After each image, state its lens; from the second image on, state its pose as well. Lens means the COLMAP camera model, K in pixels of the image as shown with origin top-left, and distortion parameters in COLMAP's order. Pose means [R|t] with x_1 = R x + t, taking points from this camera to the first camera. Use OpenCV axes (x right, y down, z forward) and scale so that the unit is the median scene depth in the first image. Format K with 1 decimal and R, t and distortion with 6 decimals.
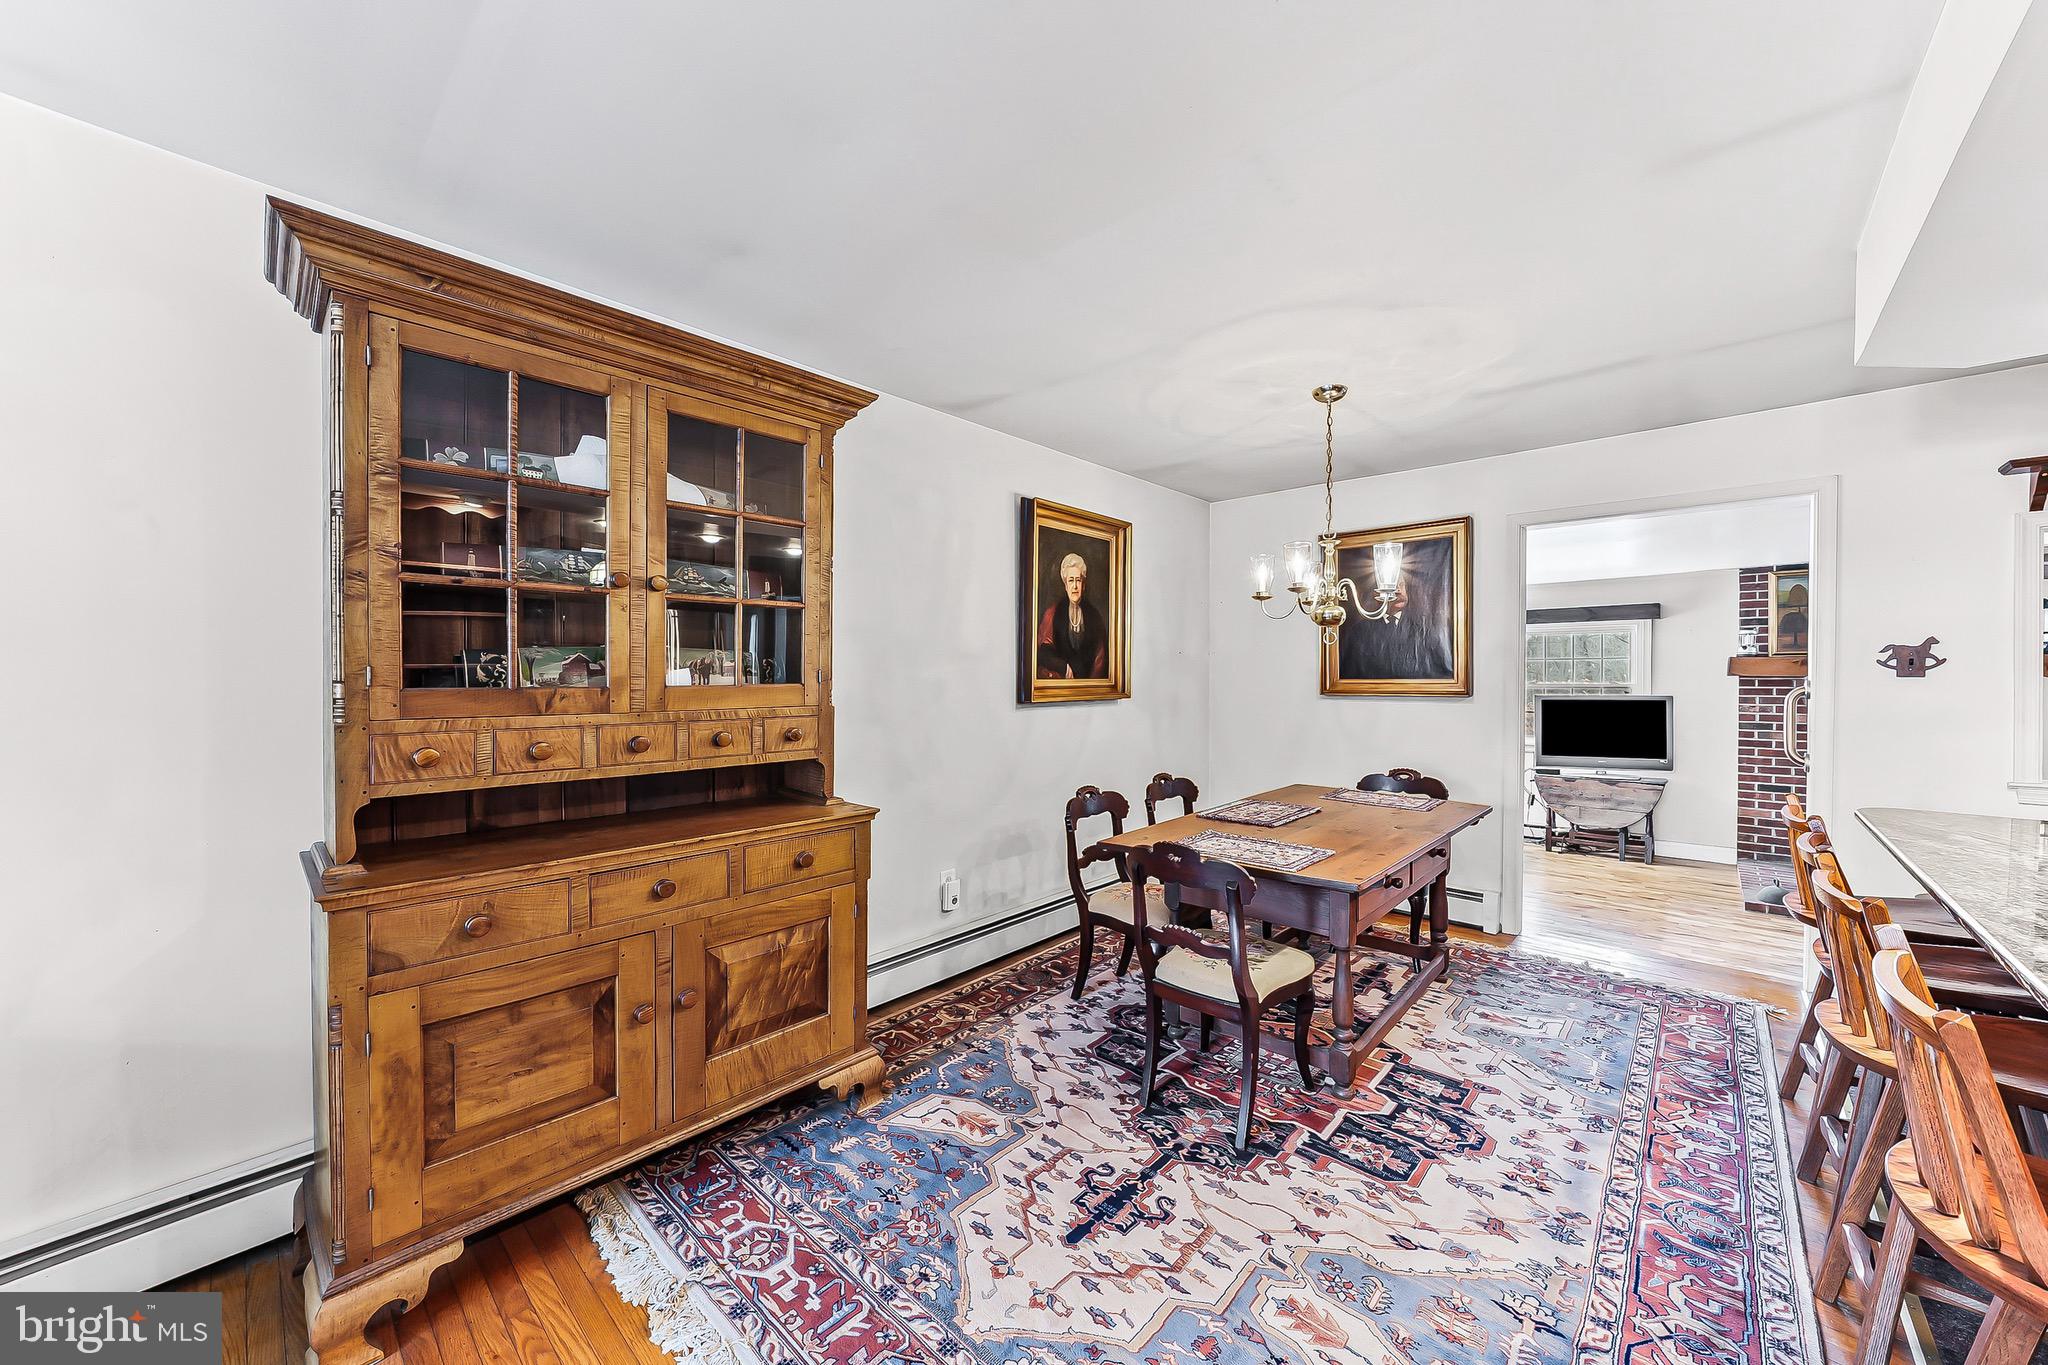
lens RADIAL K [[735.4, 0, 1031.5], [0, 735.4, 695.5], [0, 0, 1]] dist [-0.009429, -0.000282]
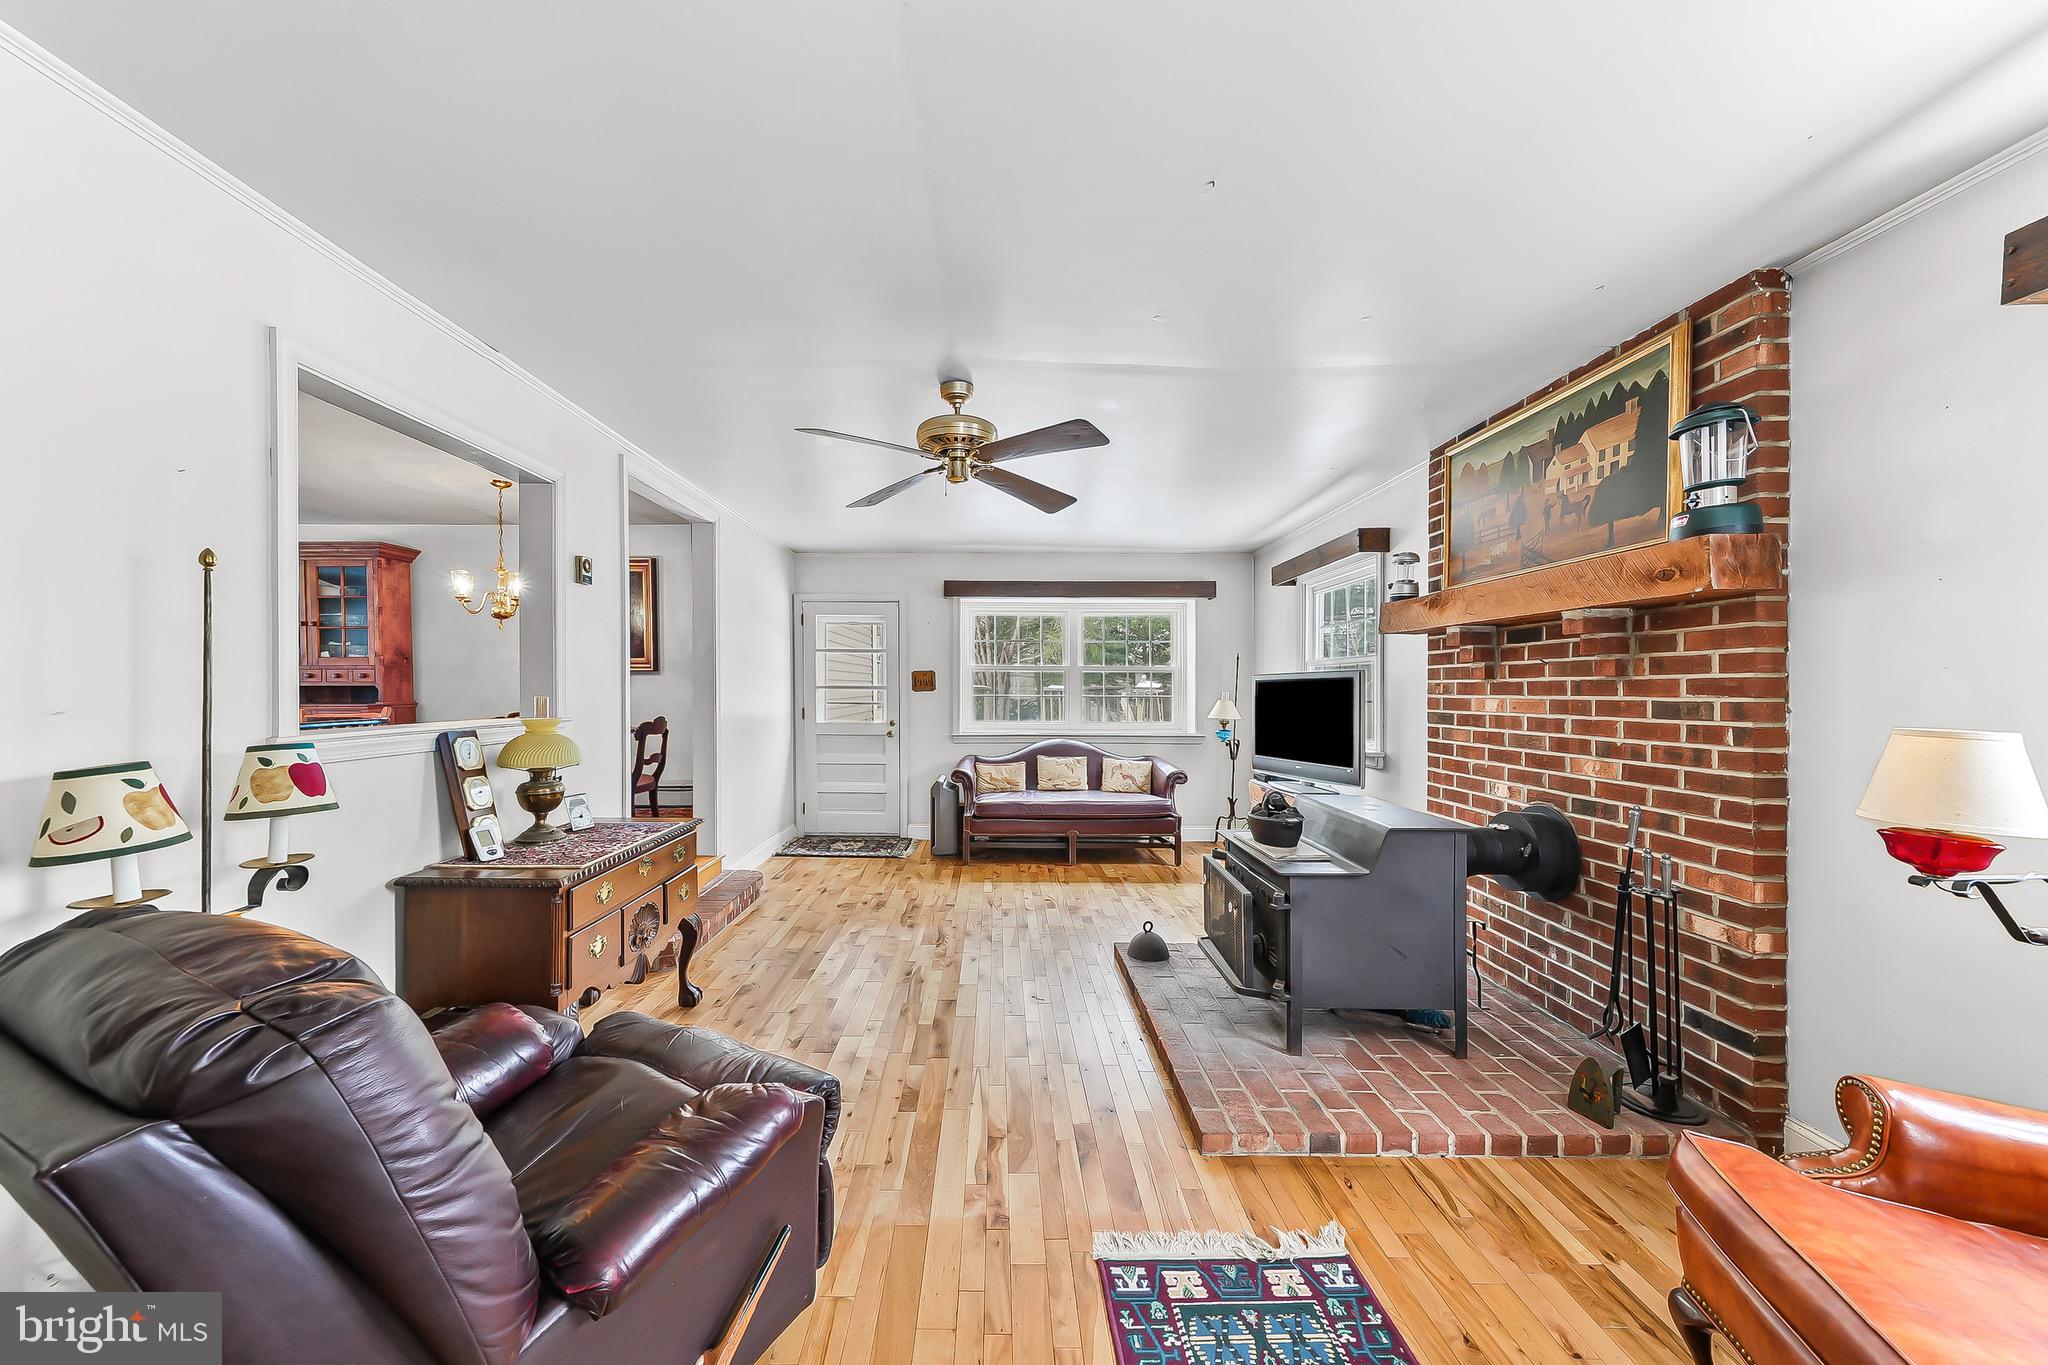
lens RADIAL K [[710.5, 0, 983.2], [0, 710.5, 689.6], [0, 0, 1]] dist [-0.015451, 0.001466]
pose [[0.677425, 0.002855, -0.735586, 2.144099], [-0.021431, 0.999645, -0.015856, 0.067276], [0.735279, 0.026506, 0.677246, 0.646480]]
